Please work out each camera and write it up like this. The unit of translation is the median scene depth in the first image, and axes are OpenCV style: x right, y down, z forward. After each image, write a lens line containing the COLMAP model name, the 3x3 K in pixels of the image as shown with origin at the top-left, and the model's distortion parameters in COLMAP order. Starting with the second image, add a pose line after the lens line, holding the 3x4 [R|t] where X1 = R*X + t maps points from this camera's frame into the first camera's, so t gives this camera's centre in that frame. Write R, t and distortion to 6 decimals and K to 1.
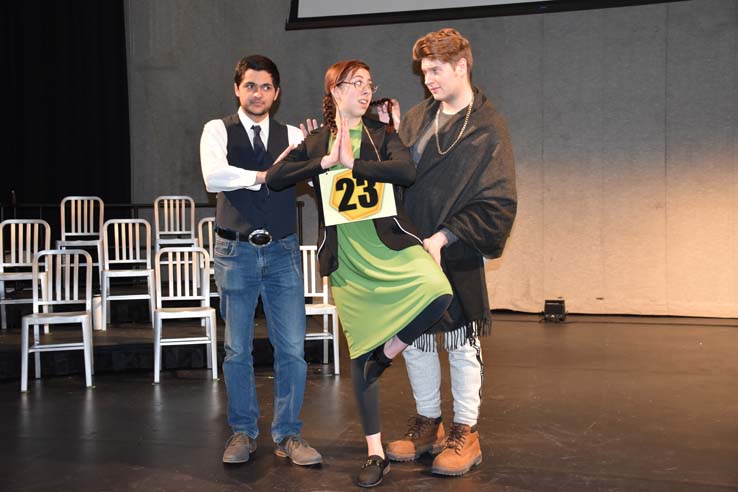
lens RADIAL K [[877.7, 0, 369.9], [0, 877.7, 246.4], [0, 0, 1]] dist [0.030090, 0.353519]
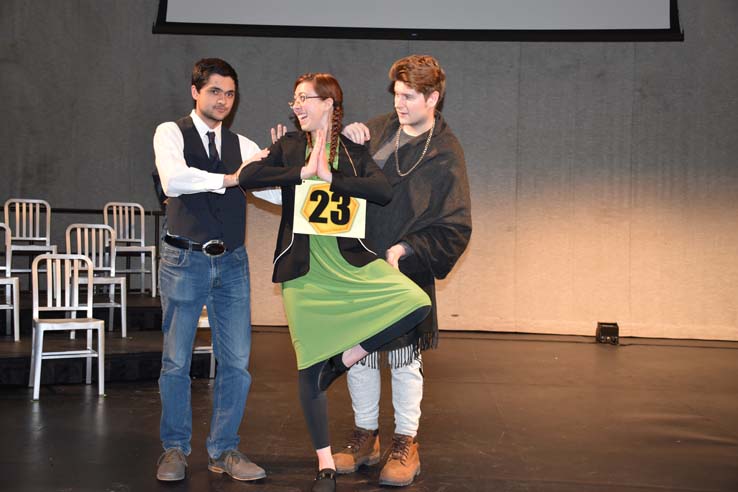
lens RADIAL K [[877.7, 0, 369.9], [0, 877.7, 246.4], [0, 0, 1]] dist [0.030090, 0.353519]
pose [[0.974944, 0.032127, 0.220118, -0.159929], [-0.028260, 0.999386, -0.020696, 0.004054], [-0.220648, 0.013957, 0.975254, 0.007950]]
